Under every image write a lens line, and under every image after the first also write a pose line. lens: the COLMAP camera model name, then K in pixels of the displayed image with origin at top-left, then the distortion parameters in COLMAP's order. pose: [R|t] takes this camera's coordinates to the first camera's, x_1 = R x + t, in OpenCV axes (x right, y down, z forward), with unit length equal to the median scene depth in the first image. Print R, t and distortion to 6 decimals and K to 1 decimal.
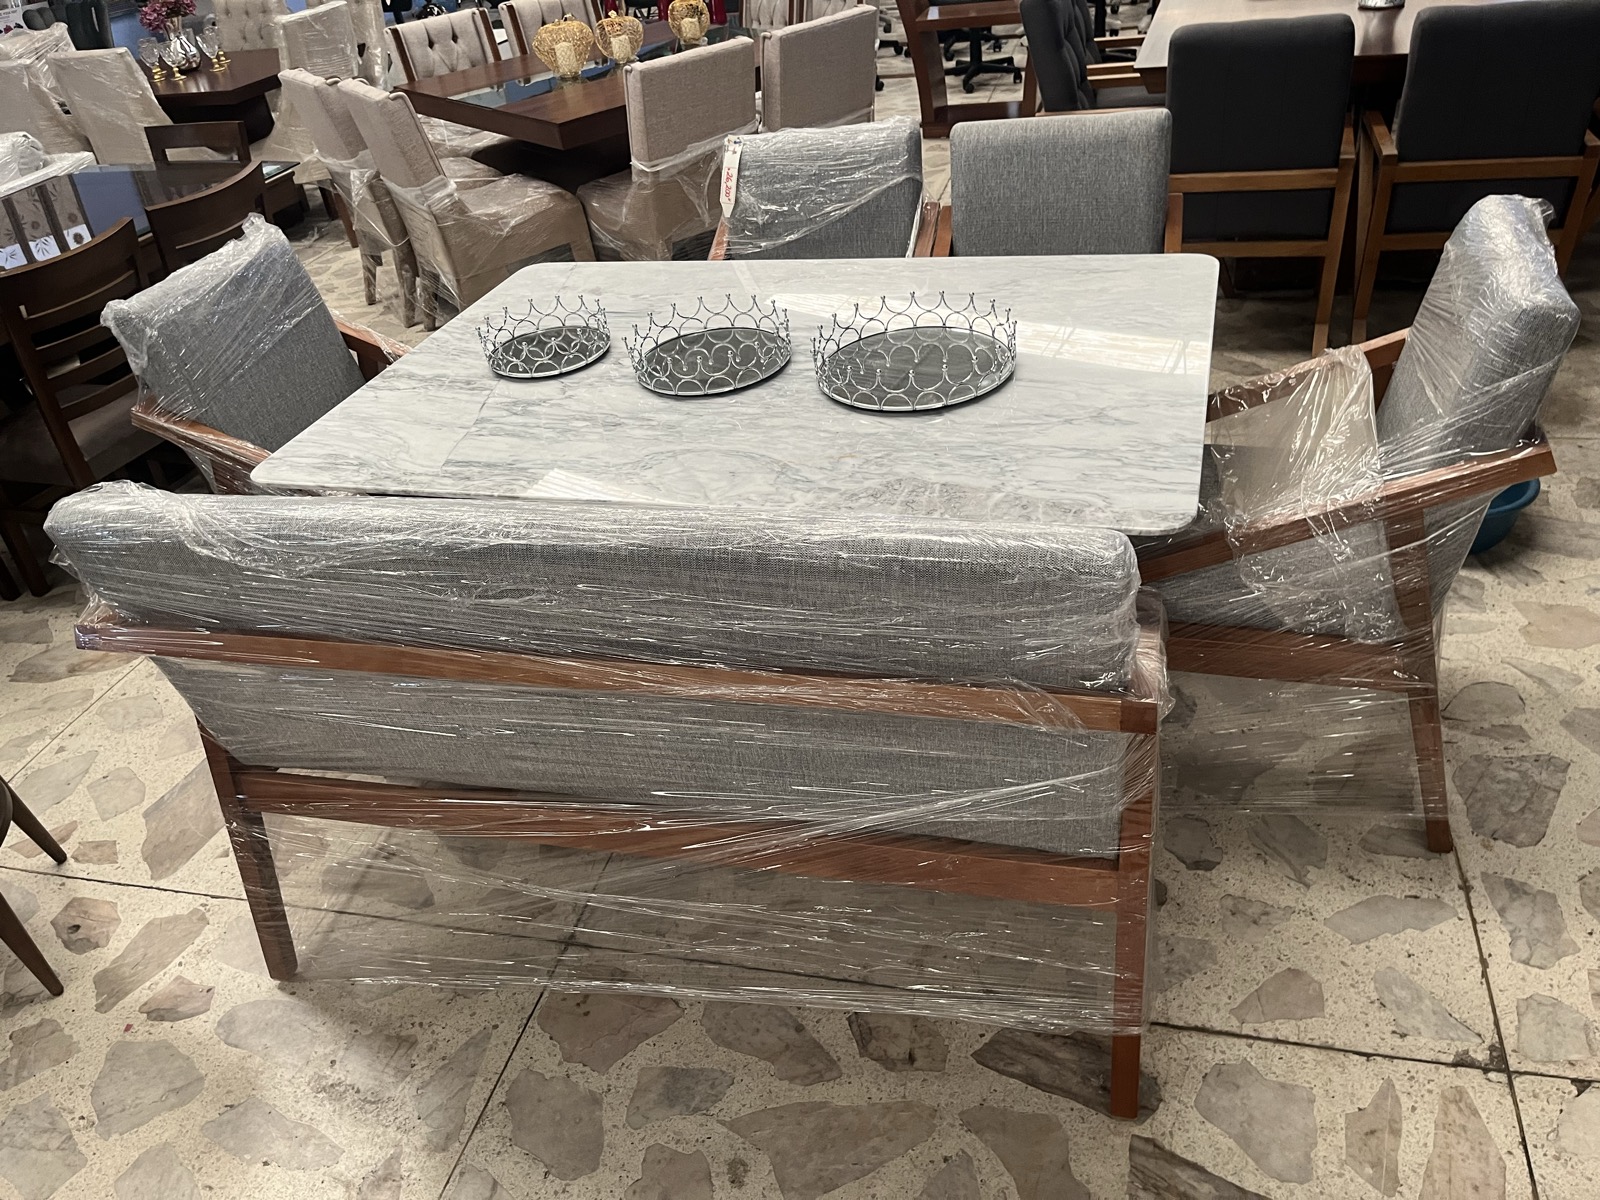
lens RADIAL K [[1221.7, 0, 798.5], [0, 1221.7, 604.2], [0, 0, 1]] dist [0.094205, -0.142643]
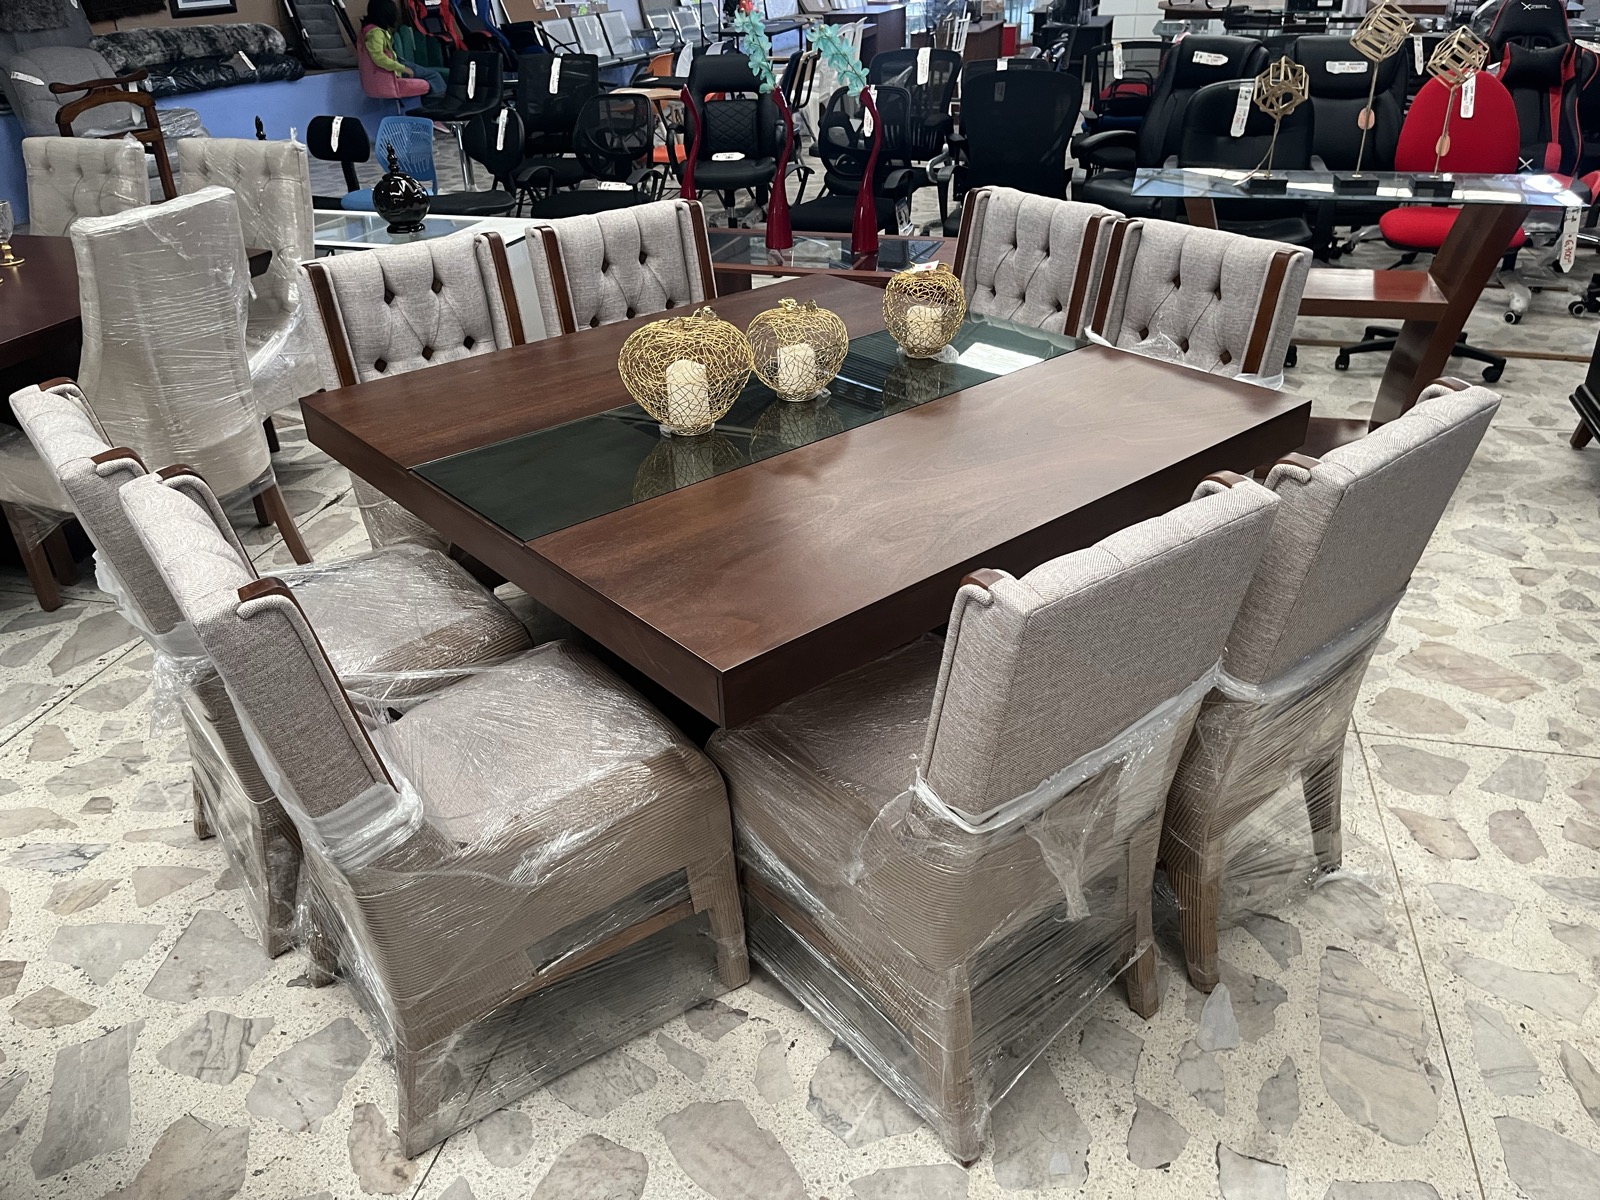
lens RADIAL K [[1221.7, 0, 798.5], [0, 1221.7, 604.2], [0, 0, 1]] dist [0.094205, -0.142643]
pose [[0.995662, 0.069658, 0.061679, -0.151037], [-0.063853, 0.993751, -0.091553, -0.290426], [-0.067671, 0.087218, 0.993888, 0.493802]]
